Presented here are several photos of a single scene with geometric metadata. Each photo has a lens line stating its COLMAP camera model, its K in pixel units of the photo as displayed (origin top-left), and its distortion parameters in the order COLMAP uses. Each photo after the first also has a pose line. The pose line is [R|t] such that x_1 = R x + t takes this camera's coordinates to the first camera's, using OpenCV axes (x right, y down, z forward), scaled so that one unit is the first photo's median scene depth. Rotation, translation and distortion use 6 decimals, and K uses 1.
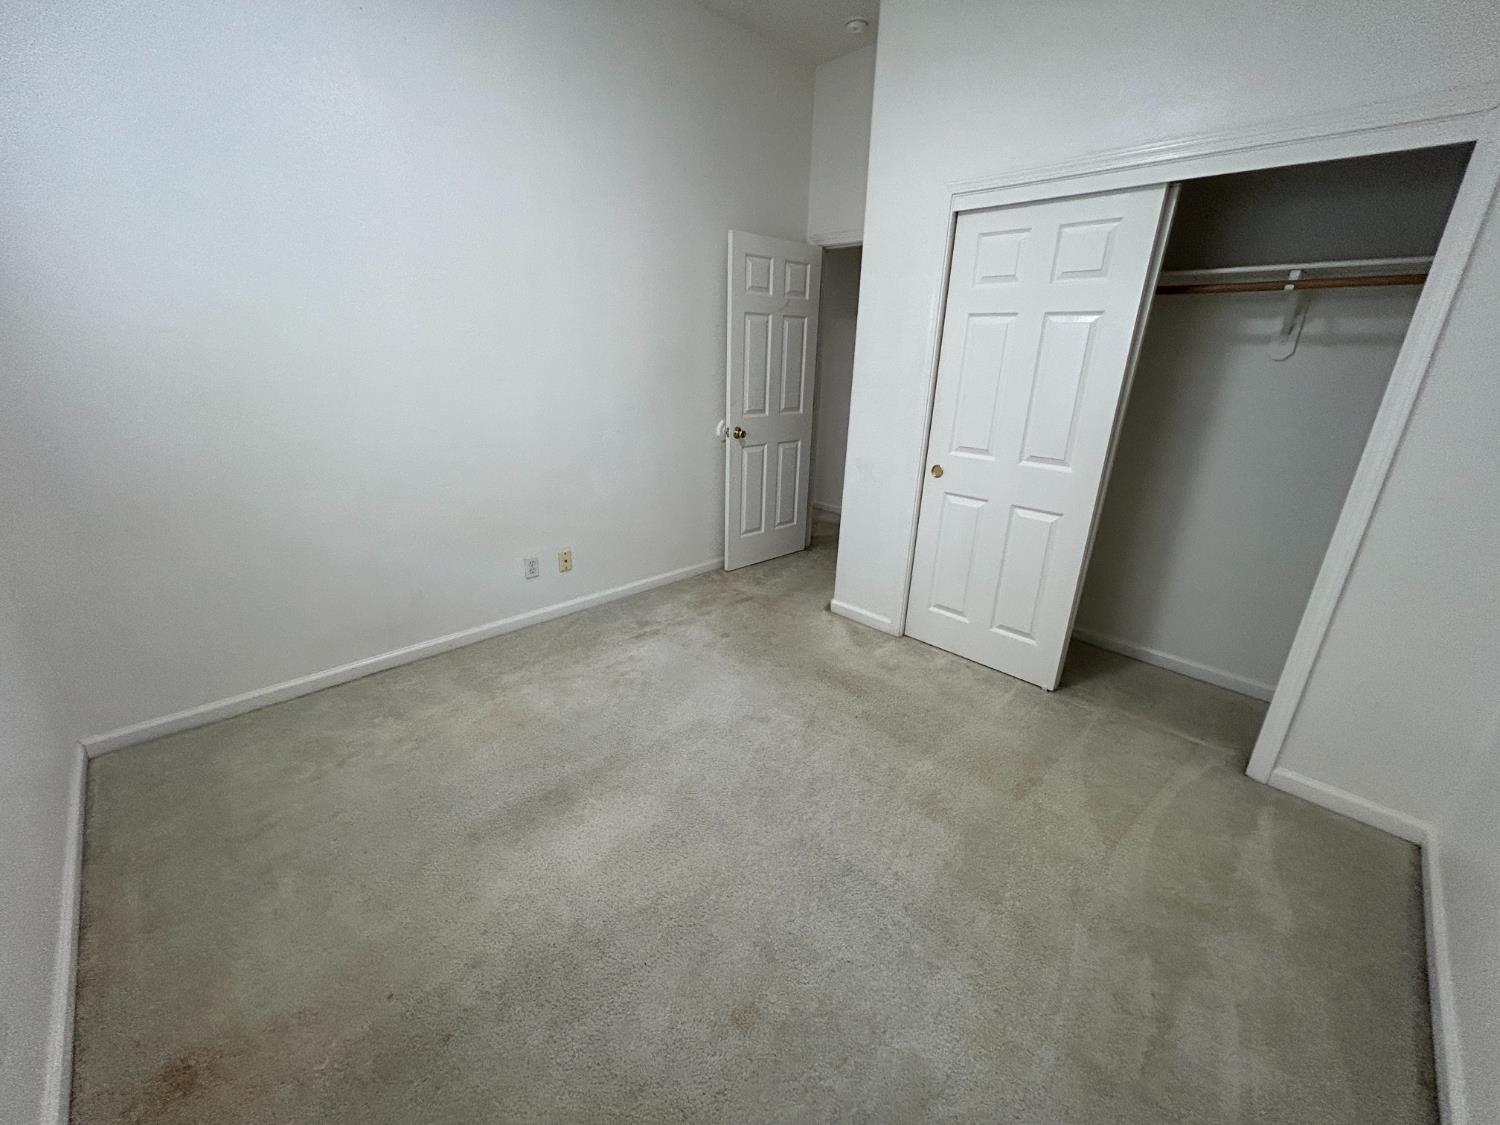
lens RADIAL K [[606.1, 0, 750.0], [0, 606.1, 562.5], [0, 0, 1]] dist [0.001263, 0.000868]
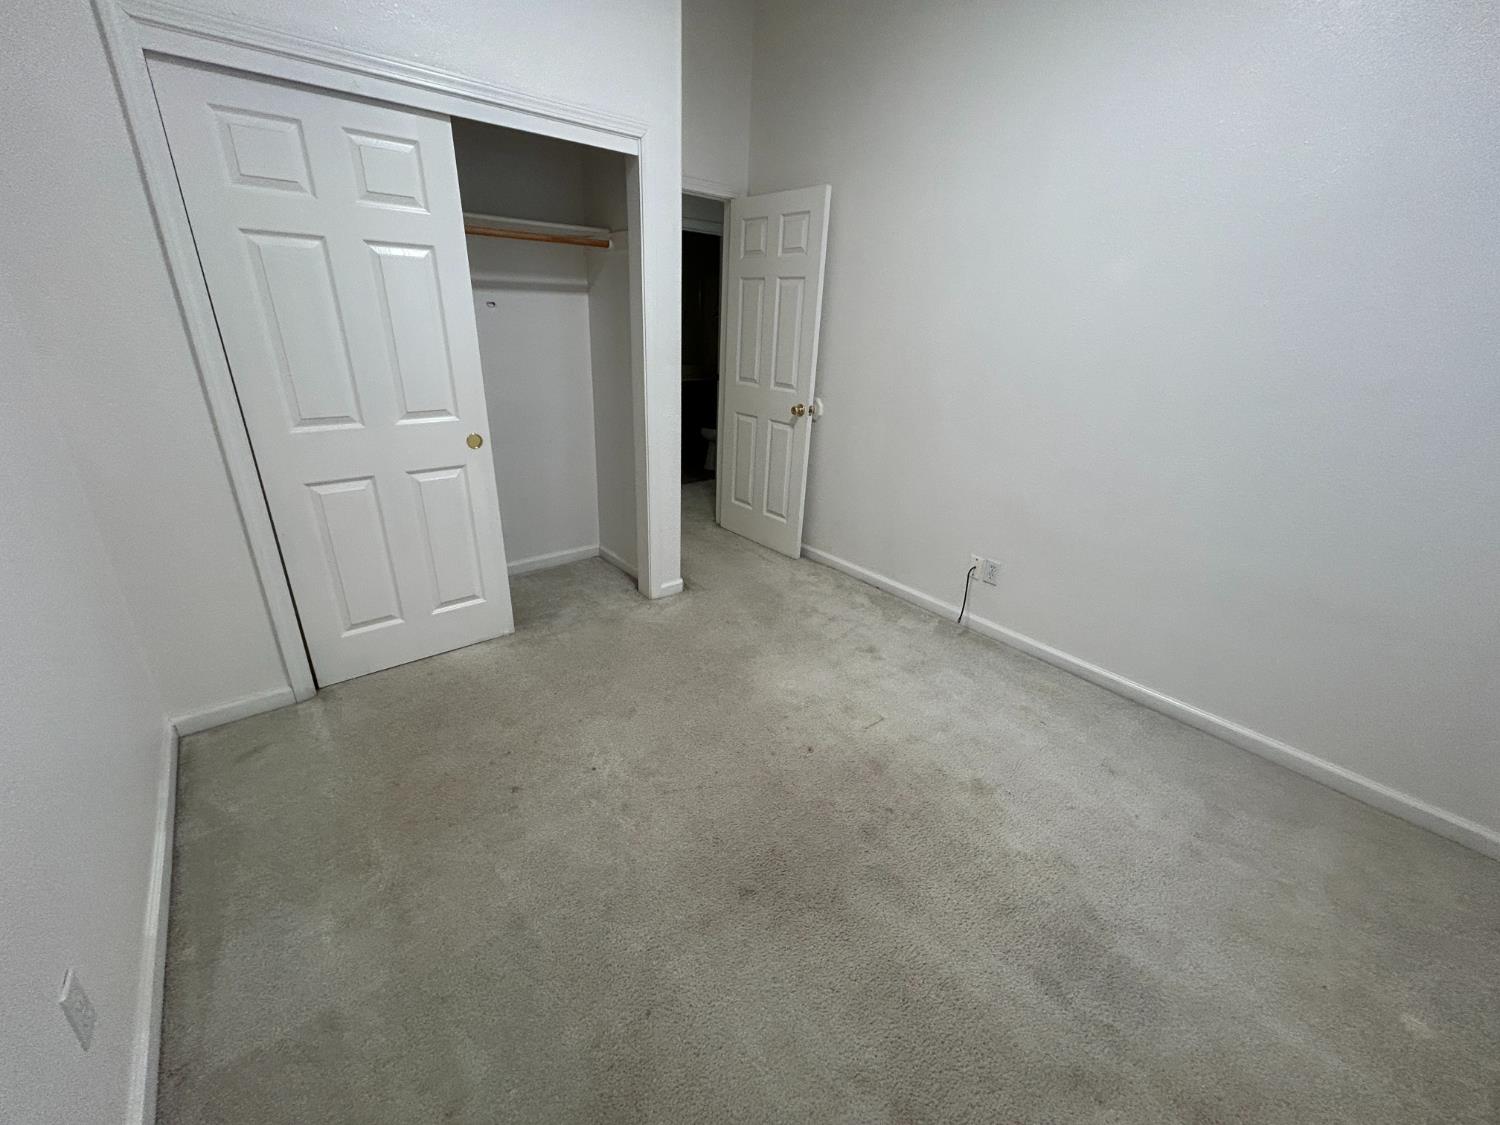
lens RADIAL K [[606.1, 0, 750.0], [0, 606.1, 562.5], [0, 0, 1]] dist [0.001263, 0.000868]
pose [[0.096117, -0.410551, 0.906758, -0.343420], [0.291598, 0.882622, 0.368713, -0.153128], [-0.951700, 0.228970, 0.204551, 0.371388]]
